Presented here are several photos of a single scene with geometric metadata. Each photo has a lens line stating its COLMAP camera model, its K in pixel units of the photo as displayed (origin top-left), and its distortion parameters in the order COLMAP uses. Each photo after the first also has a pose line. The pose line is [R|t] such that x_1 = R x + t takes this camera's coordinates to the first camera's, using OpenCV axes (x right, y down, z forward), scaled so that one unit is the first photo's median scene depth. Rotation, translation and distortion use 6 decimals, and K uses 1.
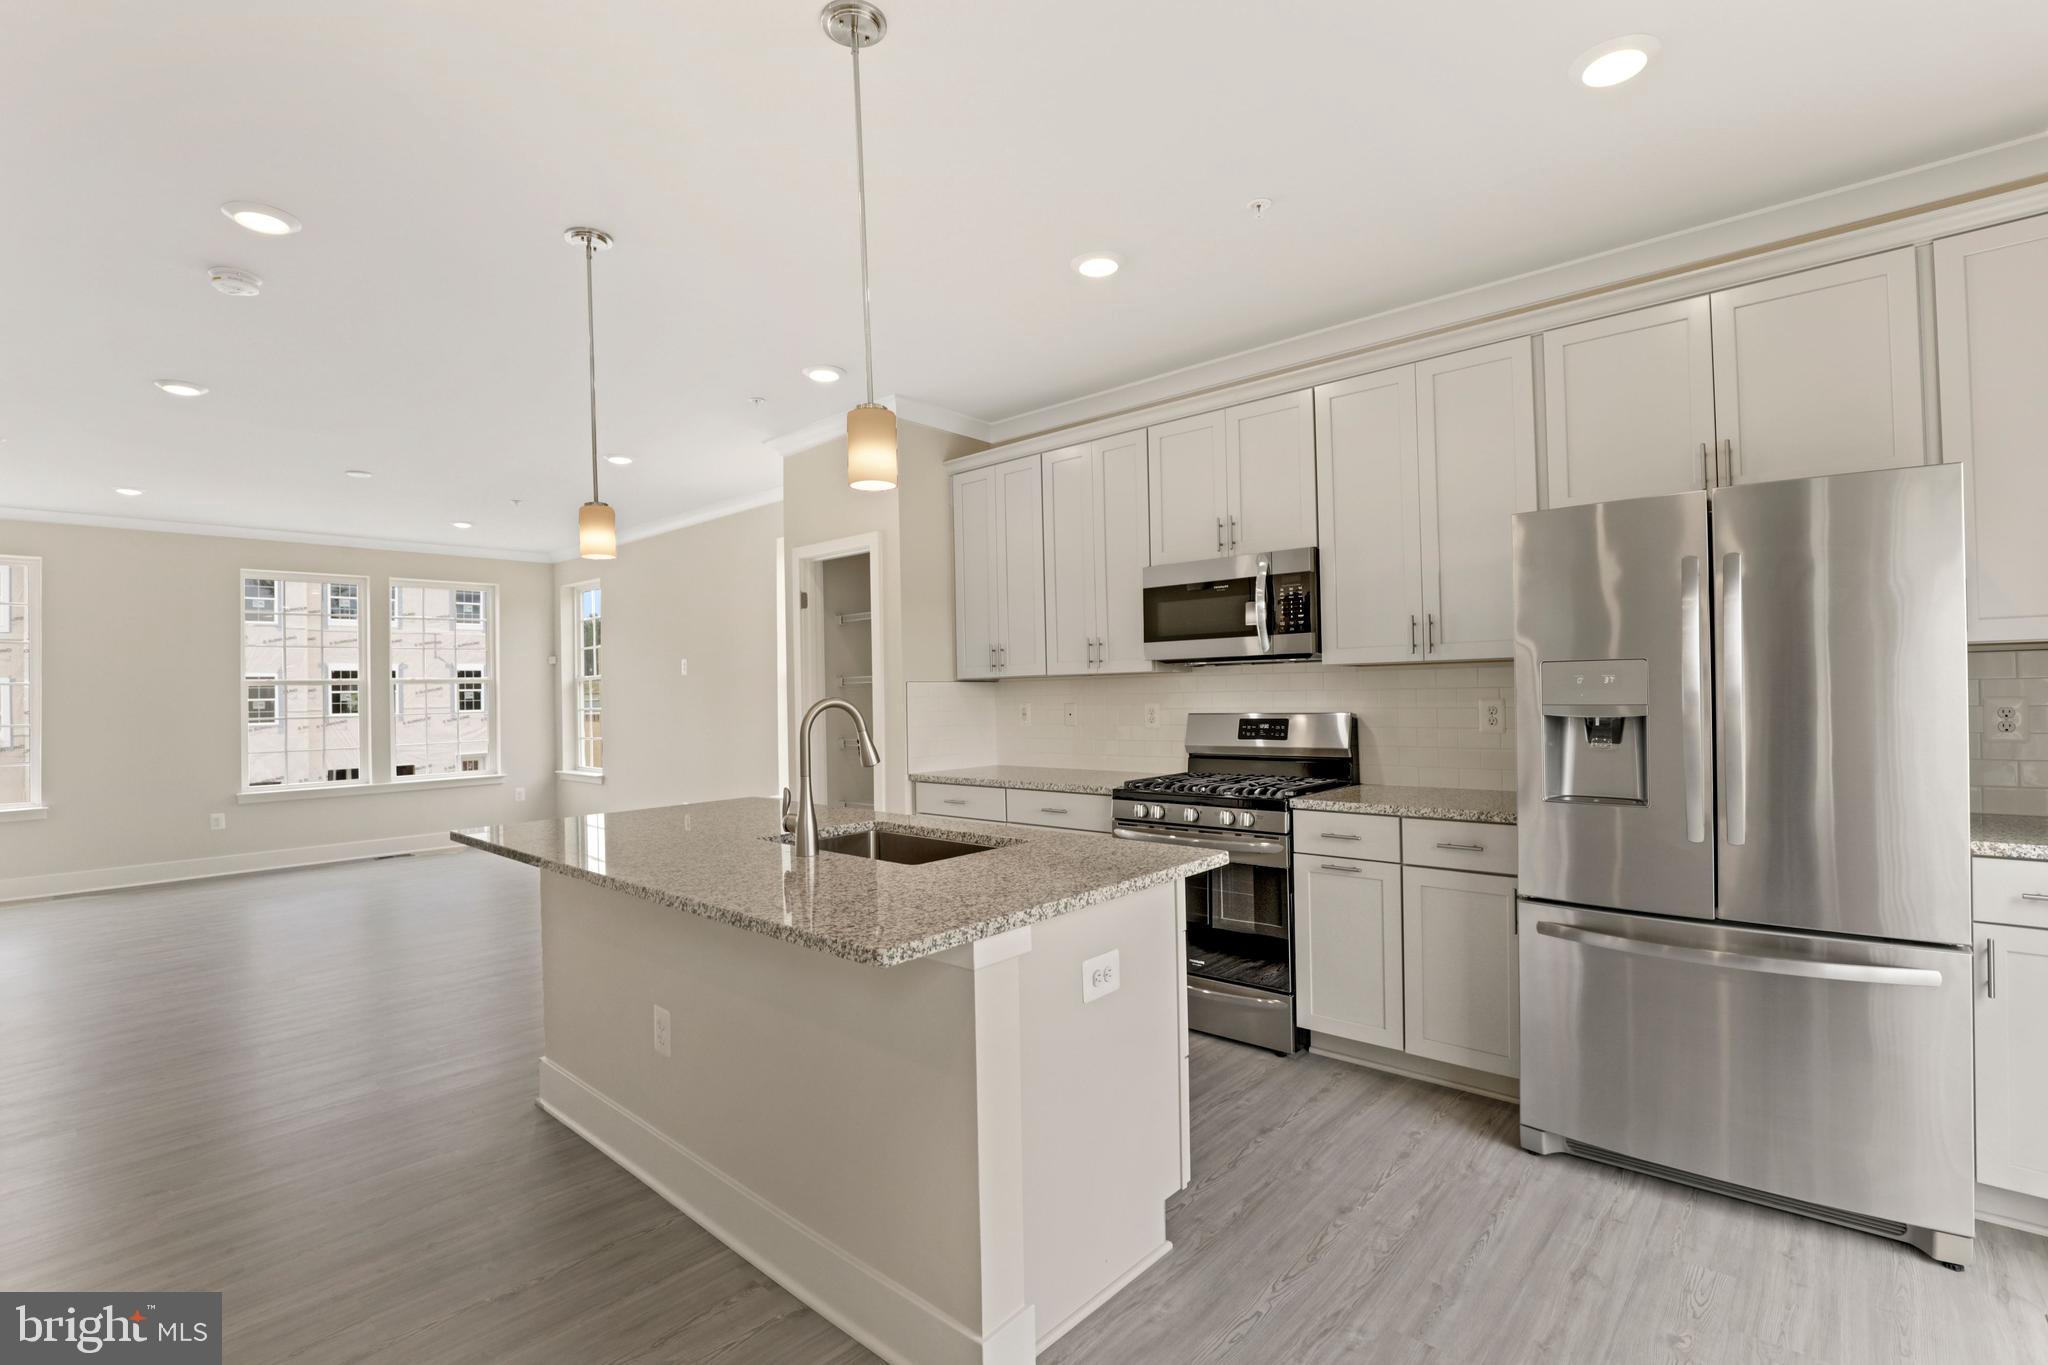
lens RADIAL K [[933.9, 0, 1027.6], [0, 933.9, 691.0], [0, 0, 1]] dist [0.003180, -0.001658]
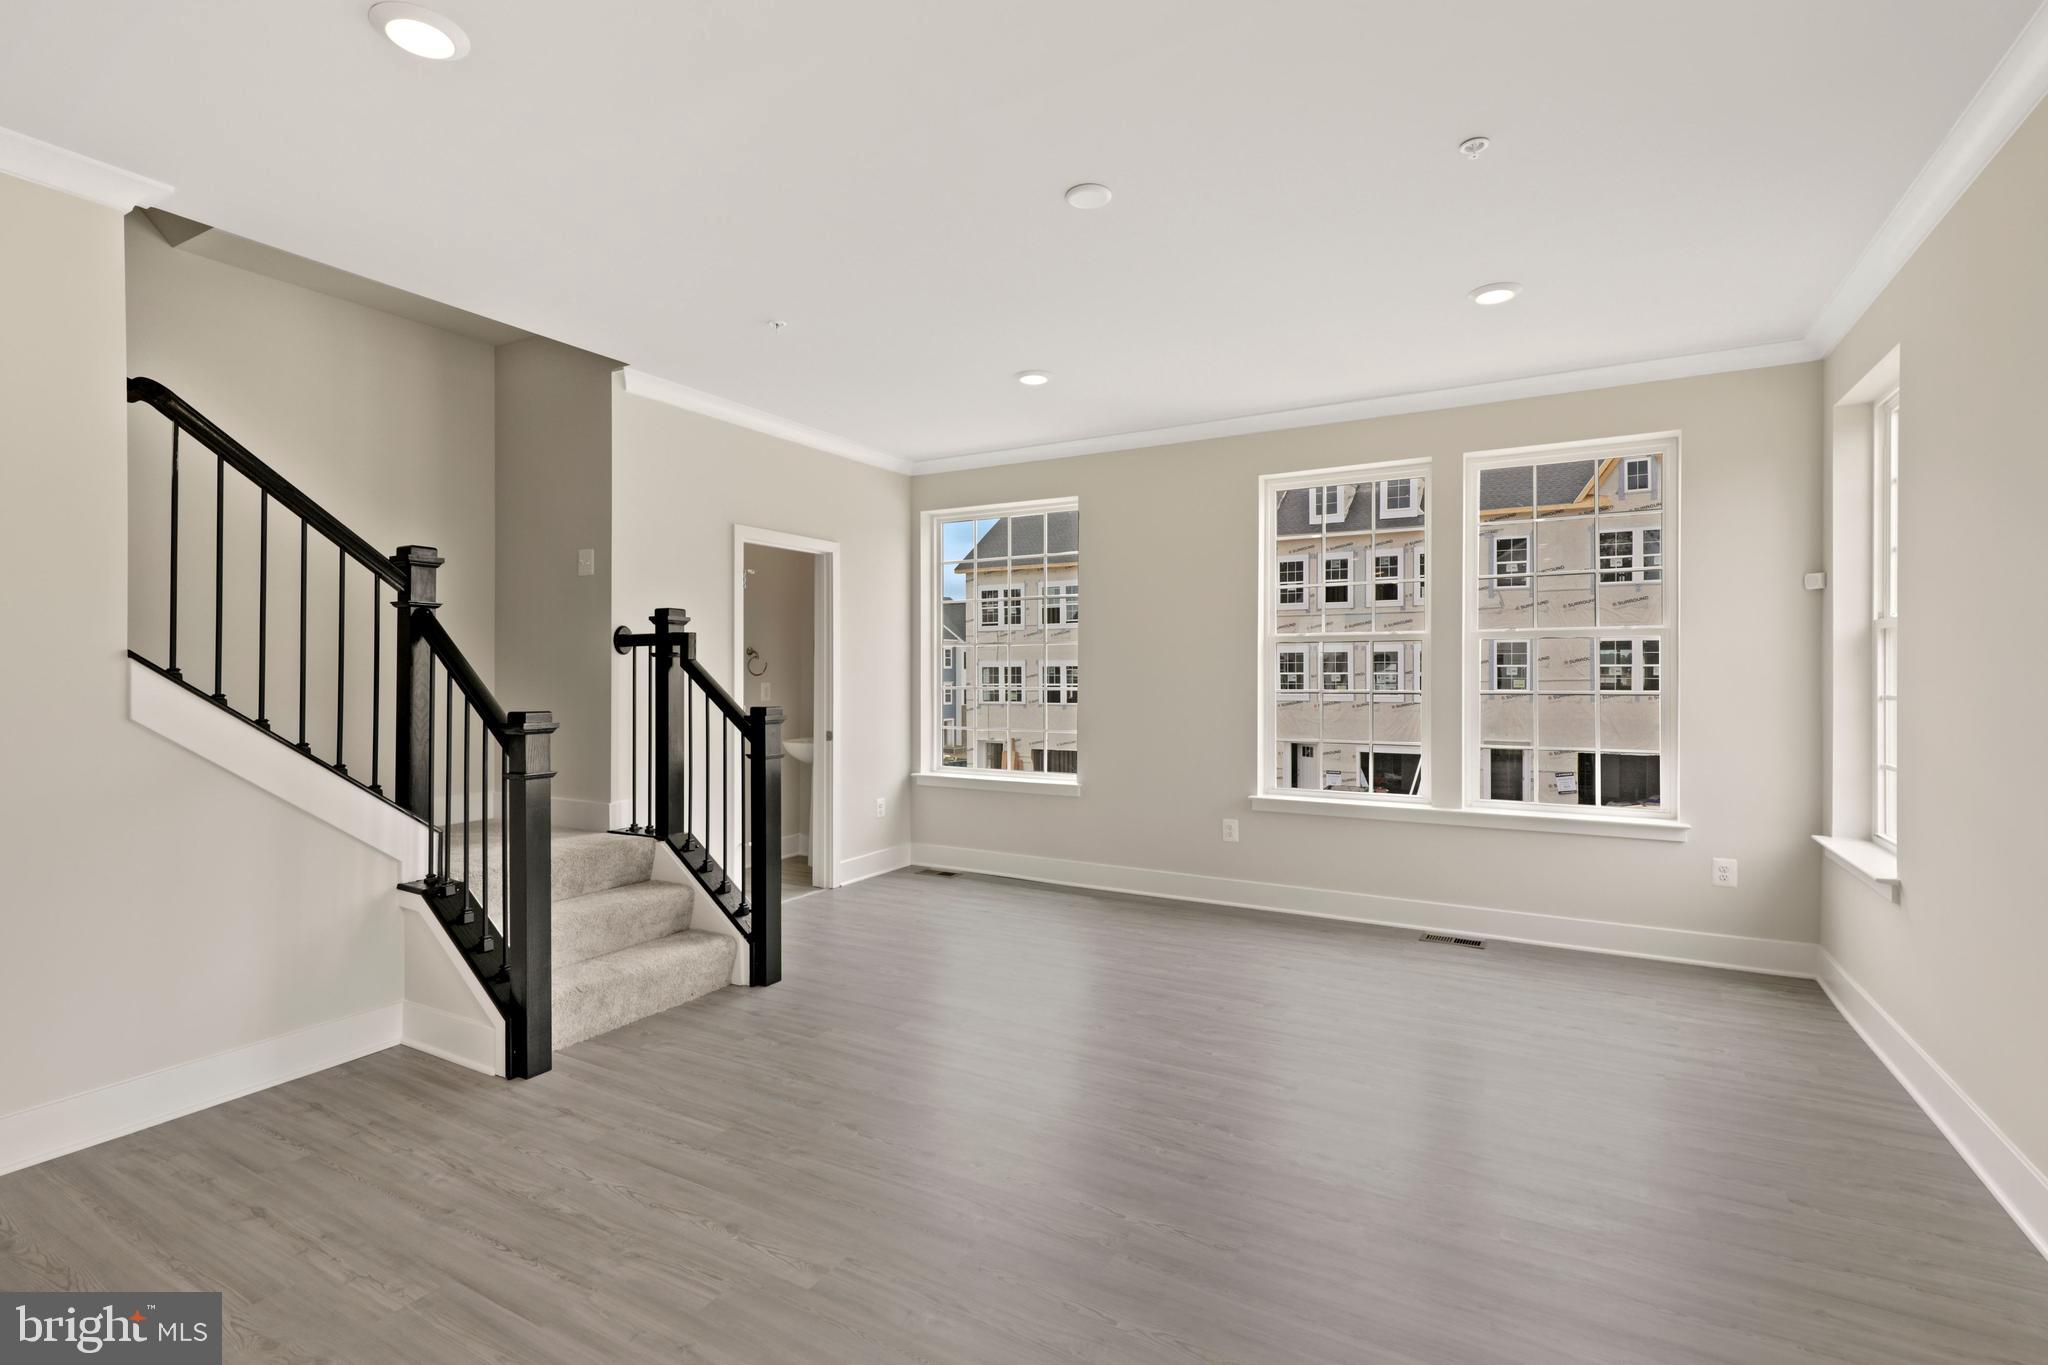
lens RADIAL K [[933.9, 0, 1020.6], [0, 933.9, 661.1], [0, 0, 1]] dist [0.003180, -0.001658]
pose [[0.207479, 0.007129, -0.978214, -0.350505], [-0.003456, 0.999973, 0.006554, 0.008620], [0.978233, 0.002021, 0.207497, 1.224044]]
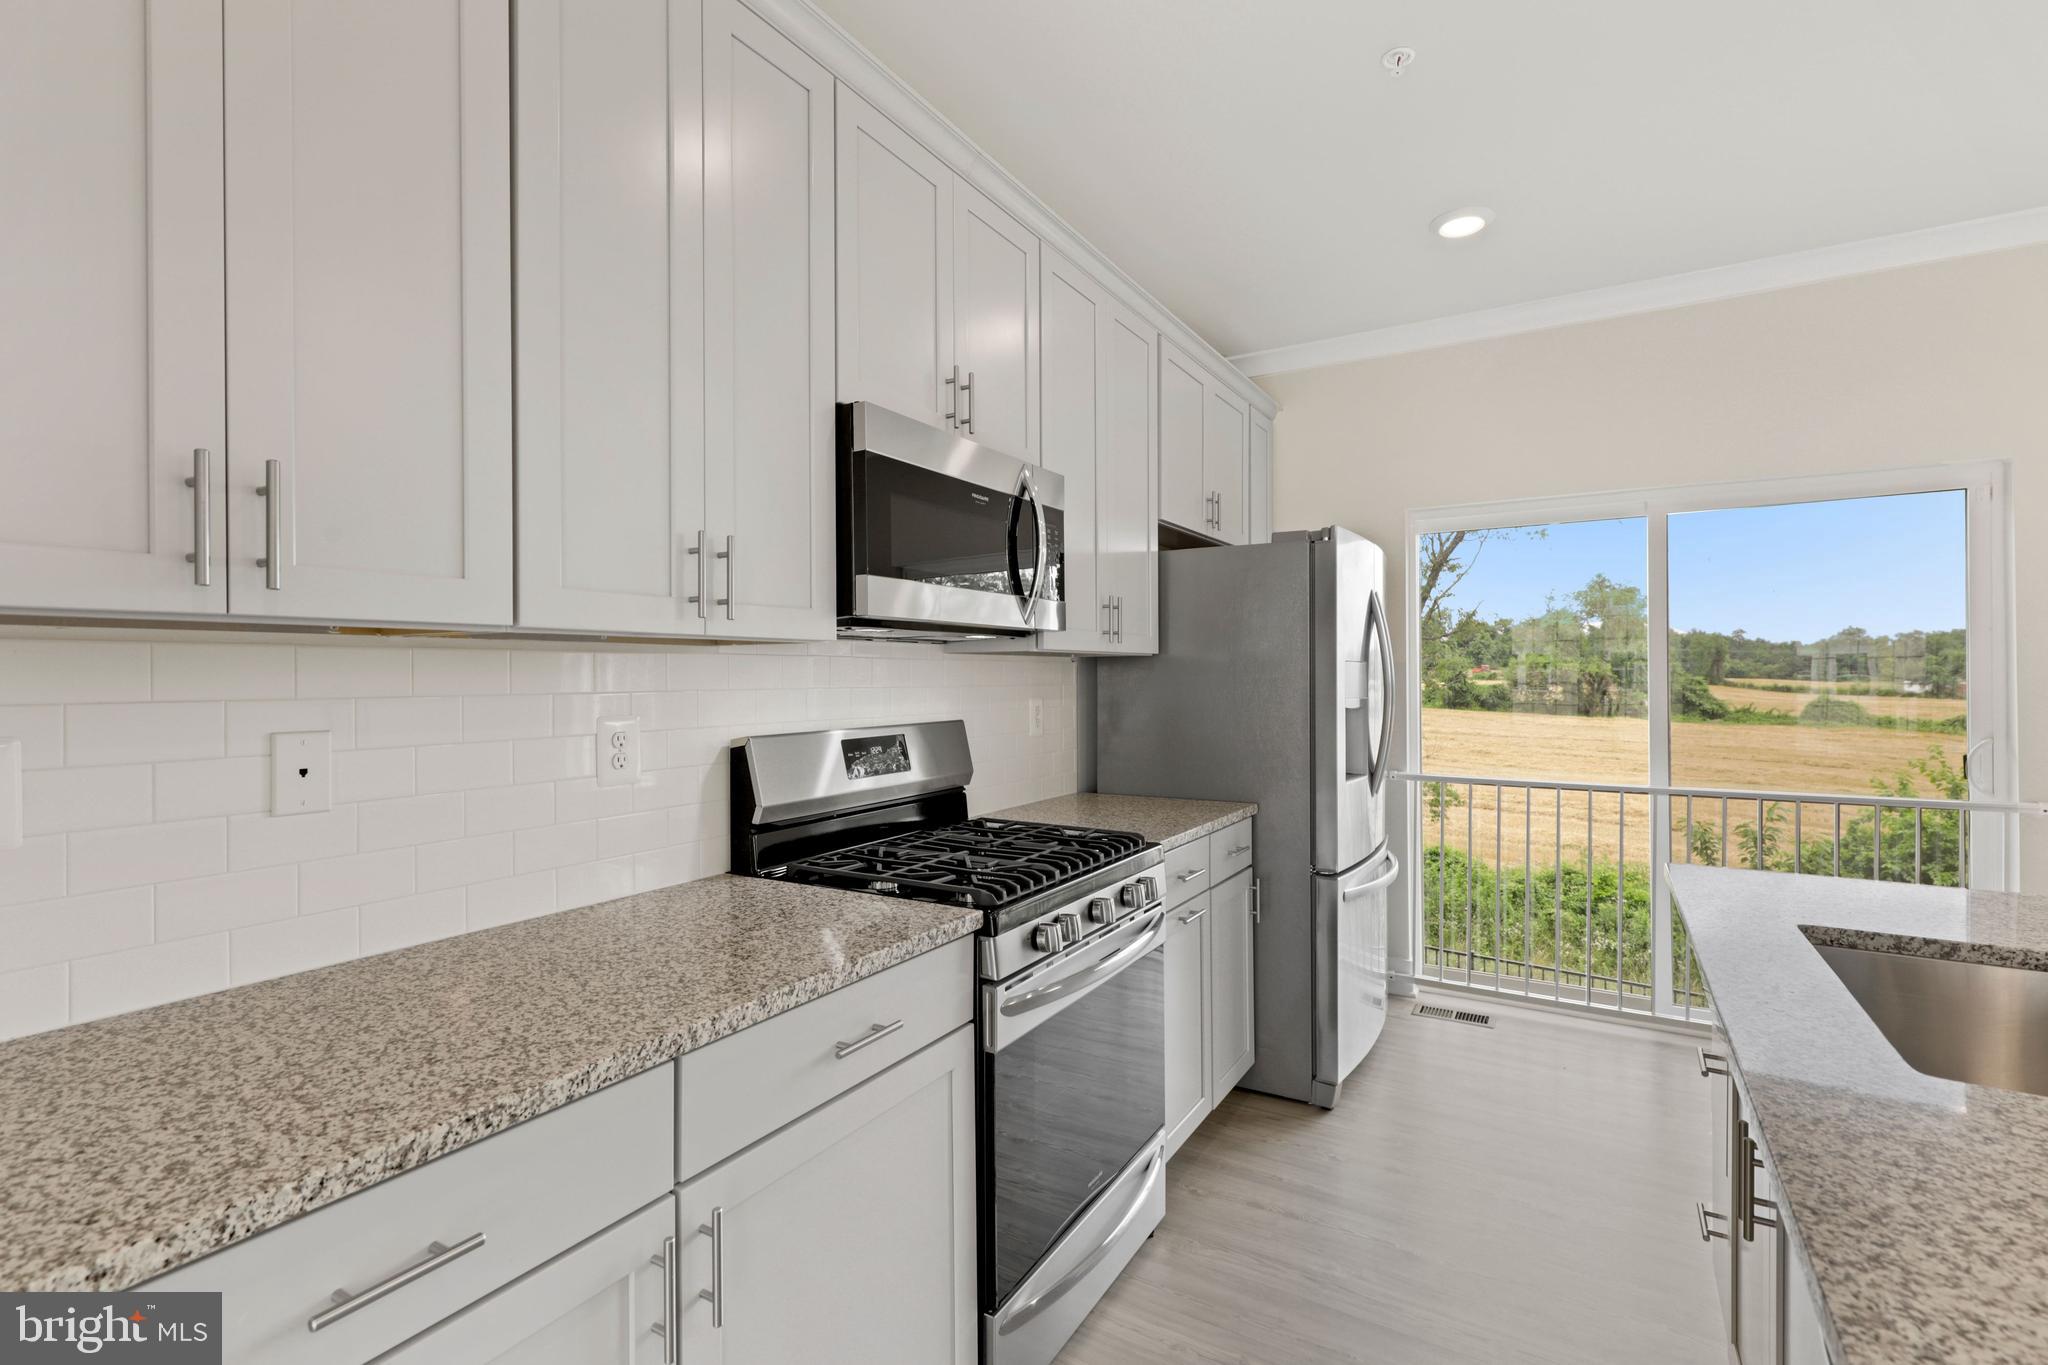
lens RADIAL K [[933.9, 0, 1021.2], [0, 933.9, 668.7], [0, 0, 1]] dist [0.003180, -0.001658]
pose [[-0.186669, 0.028704, 0.982003, -0.309697], [0.010665, 0.999573, -0.027190, 0.004852], [-0.982365, 0.005398, -0.186896, 0.999860]]
